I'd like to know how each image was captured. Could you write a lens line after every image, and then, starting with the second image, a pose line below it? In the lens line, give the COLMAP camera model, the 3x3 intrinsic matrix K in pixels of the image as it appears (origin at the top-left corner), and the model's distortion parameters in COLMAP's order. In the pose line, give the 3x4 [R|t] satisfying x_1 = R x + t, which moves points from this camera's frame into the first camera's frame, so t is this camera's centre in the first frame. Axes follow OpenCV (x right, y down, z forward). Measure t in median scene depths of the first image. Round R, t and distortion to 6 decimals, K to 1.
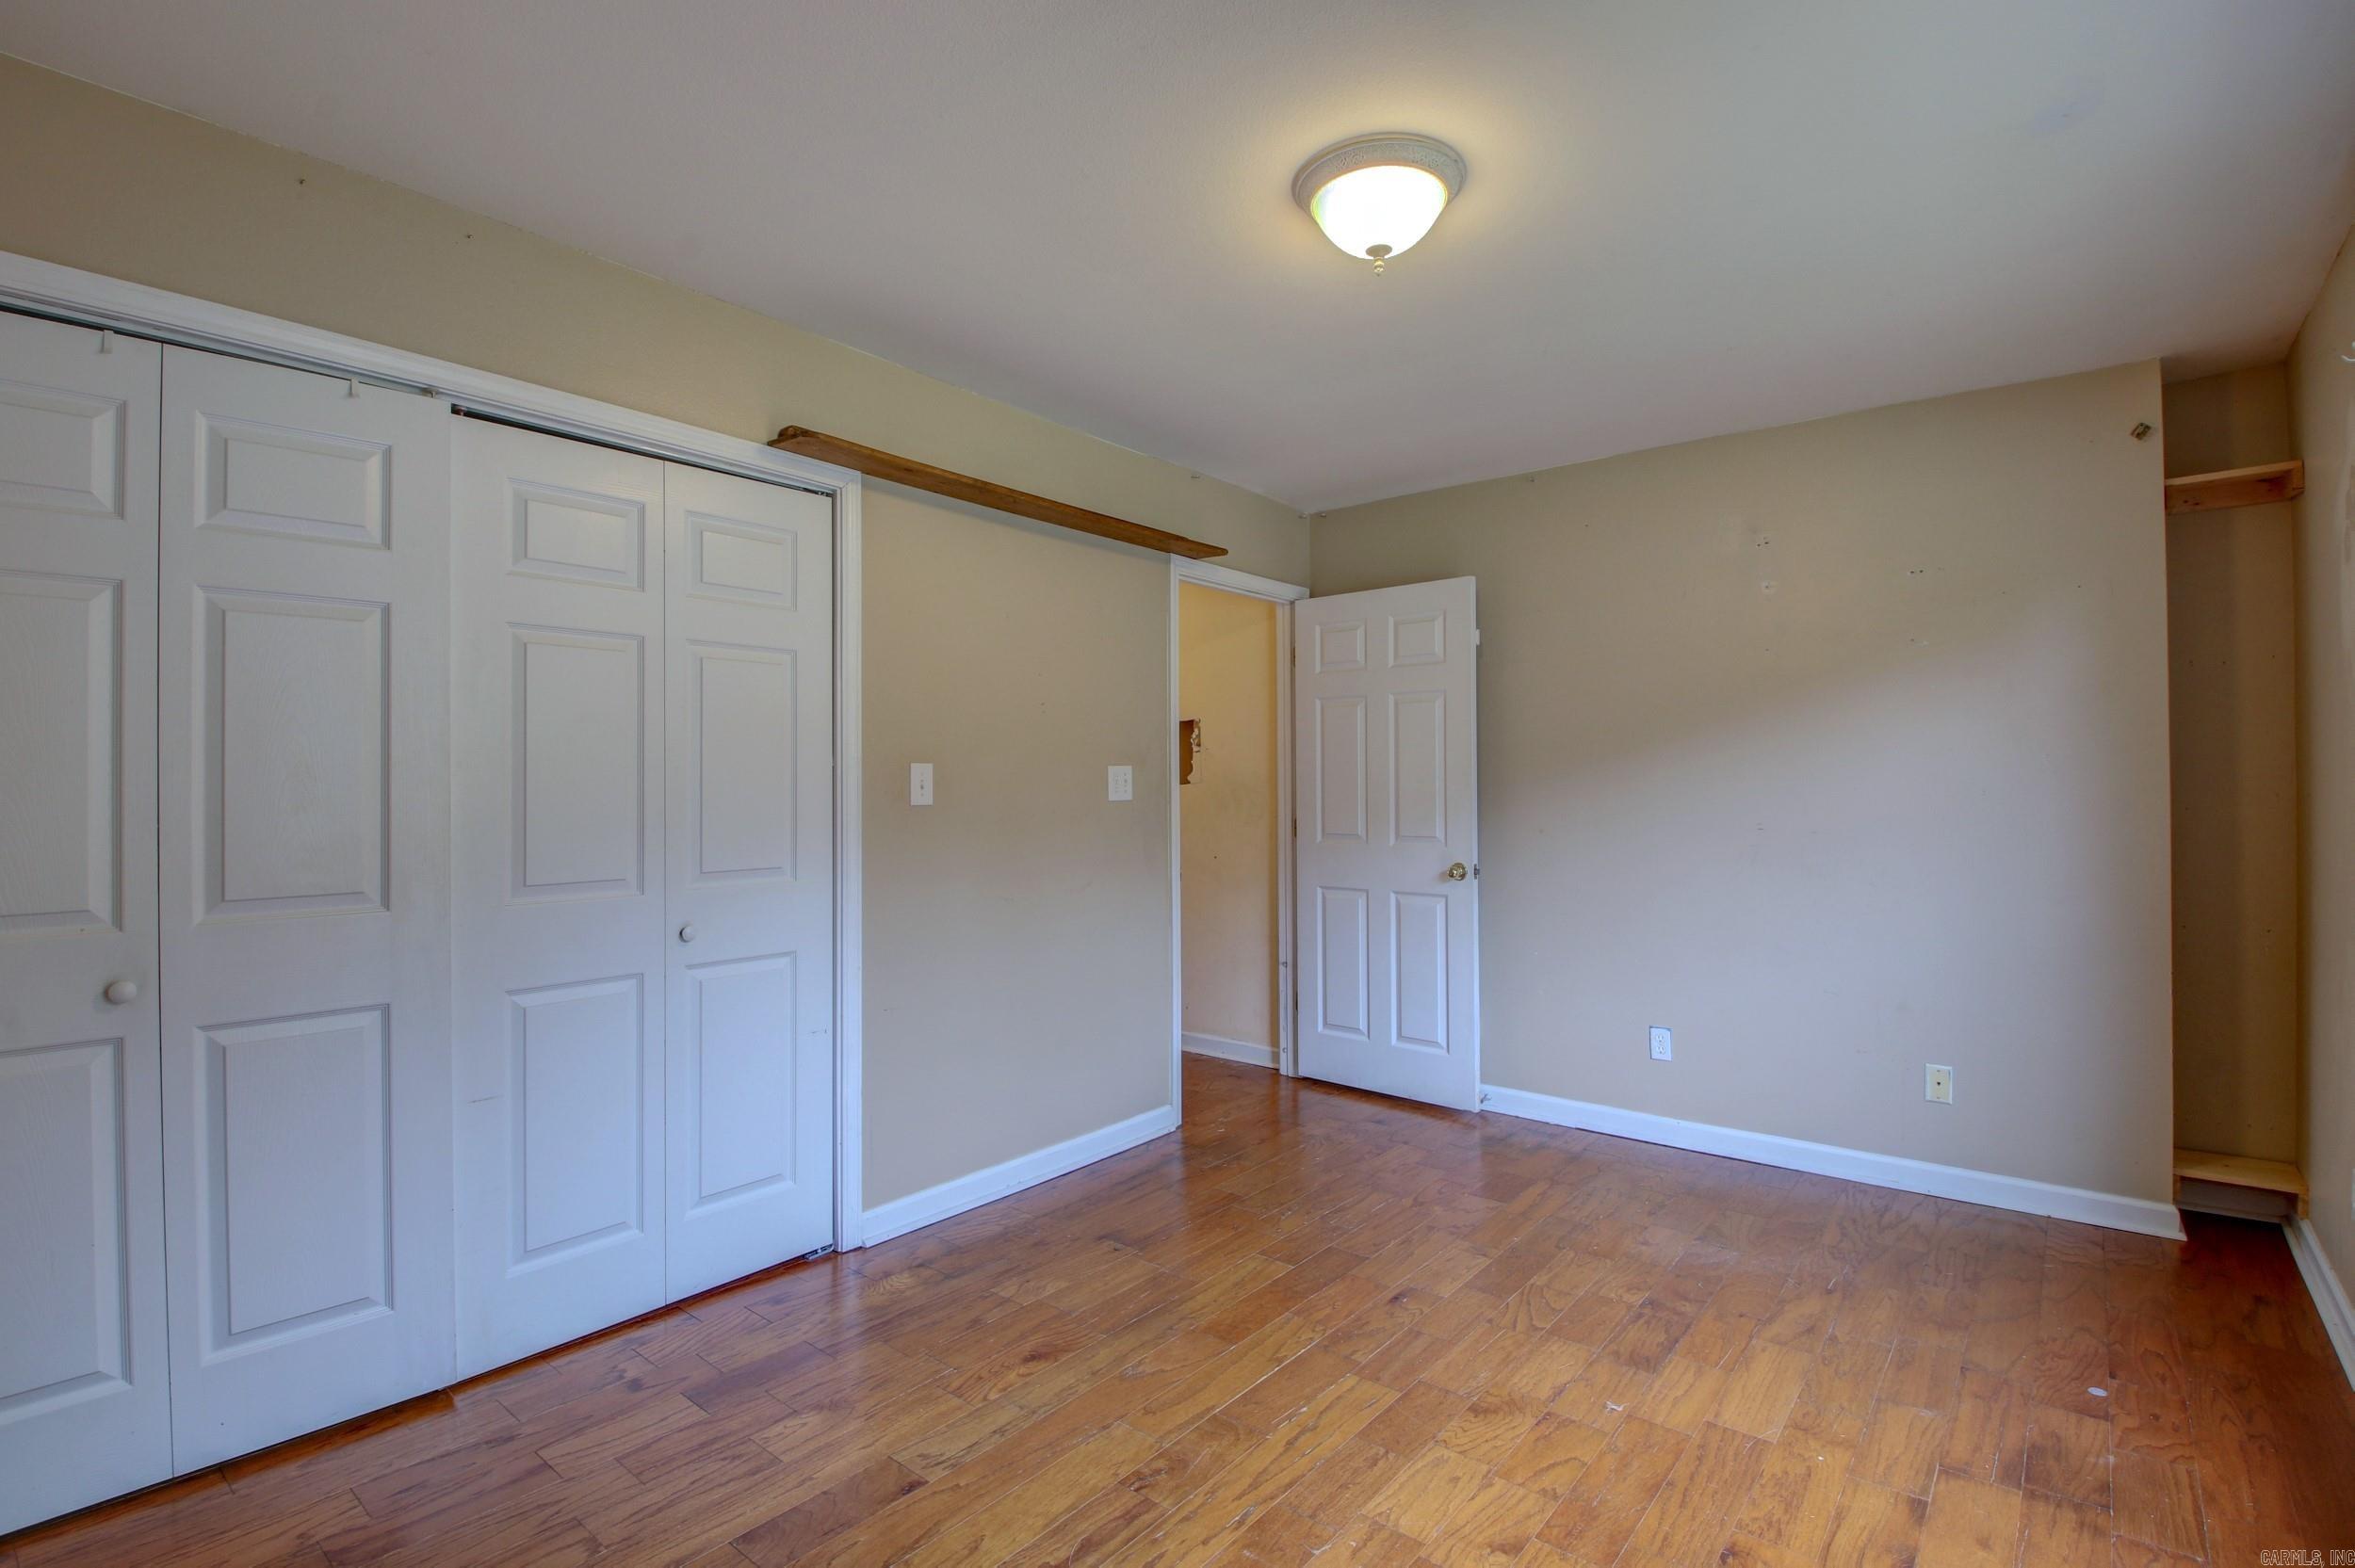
lens RADIAL K [[1086.7, 0, 1181.9], [0, 1086.7, 772.4], [0, 0, 1]] dist [0.010853, -0.020715]
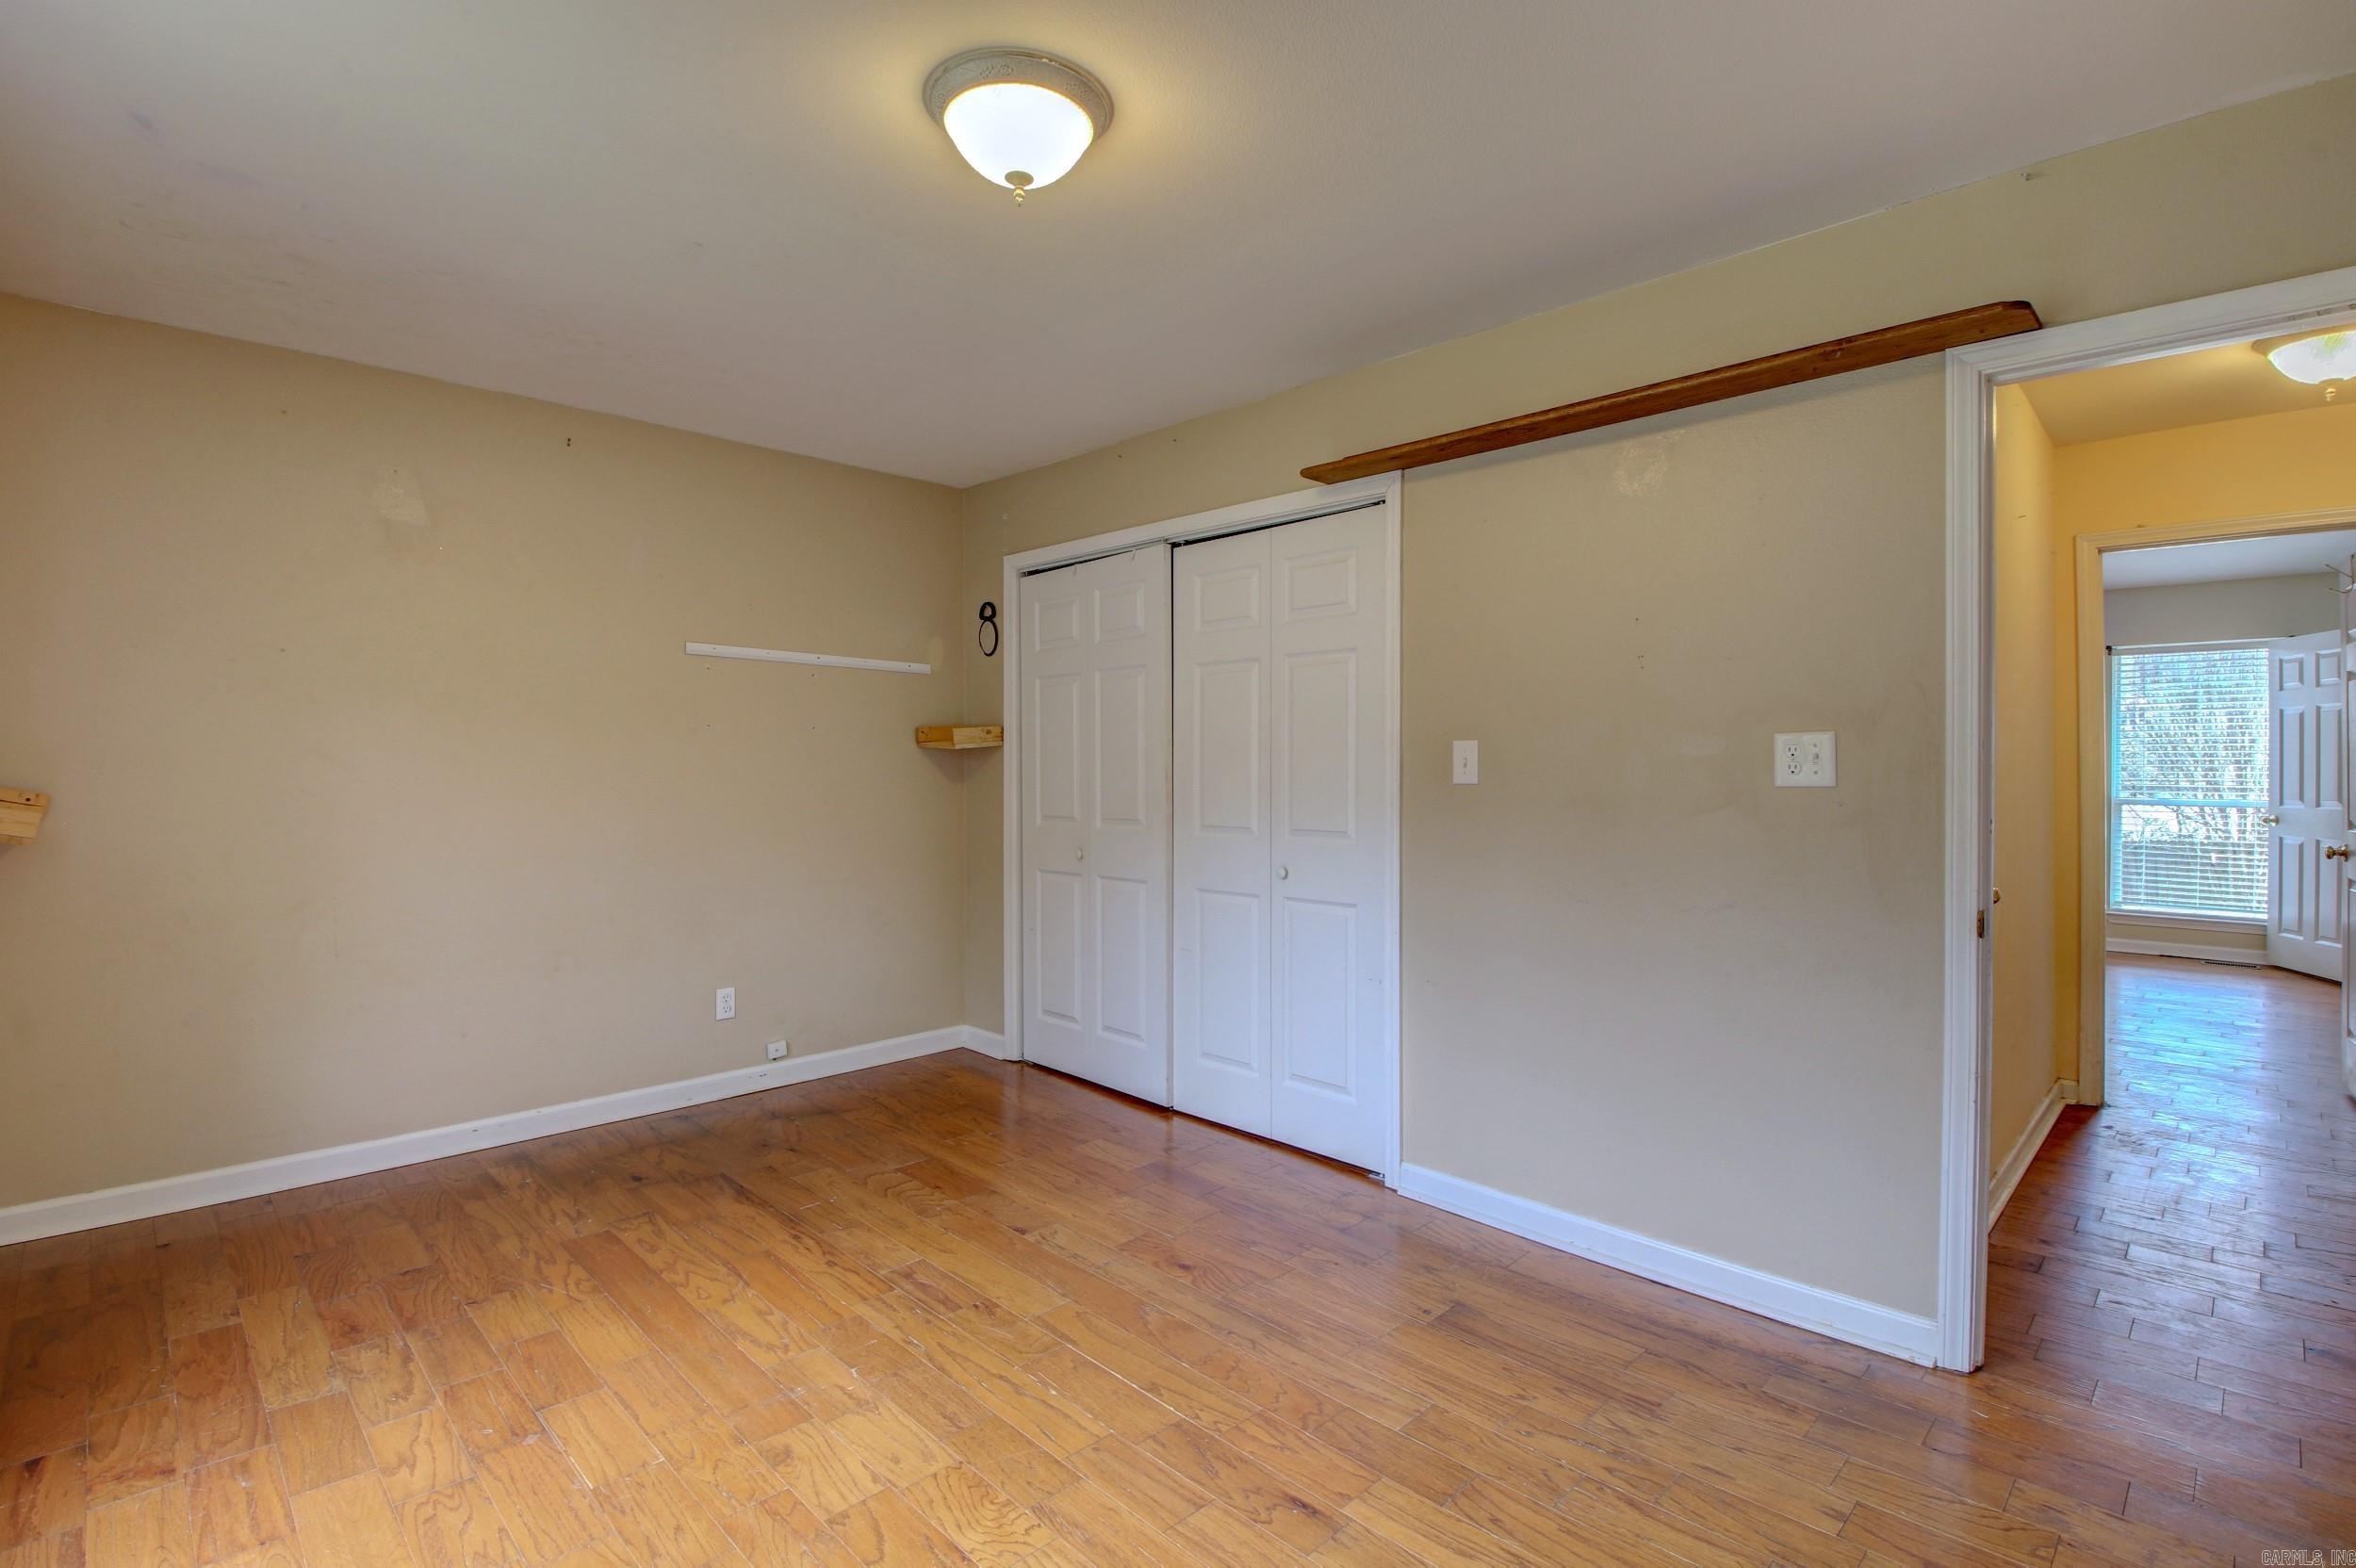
lens RADIAL K [[1087.3, 0, 1182.4], [0, 1087.3, 772.4], [0, 0, 1]] dist [0.010853, -0.020715]
pose [[-0.091757, 0.009058, -0.995740, 0.829500], [0.012061, 0.999895, 0.007985, 0.010415], [0.995708, -0.011276, -0.091857, 0.928903]]
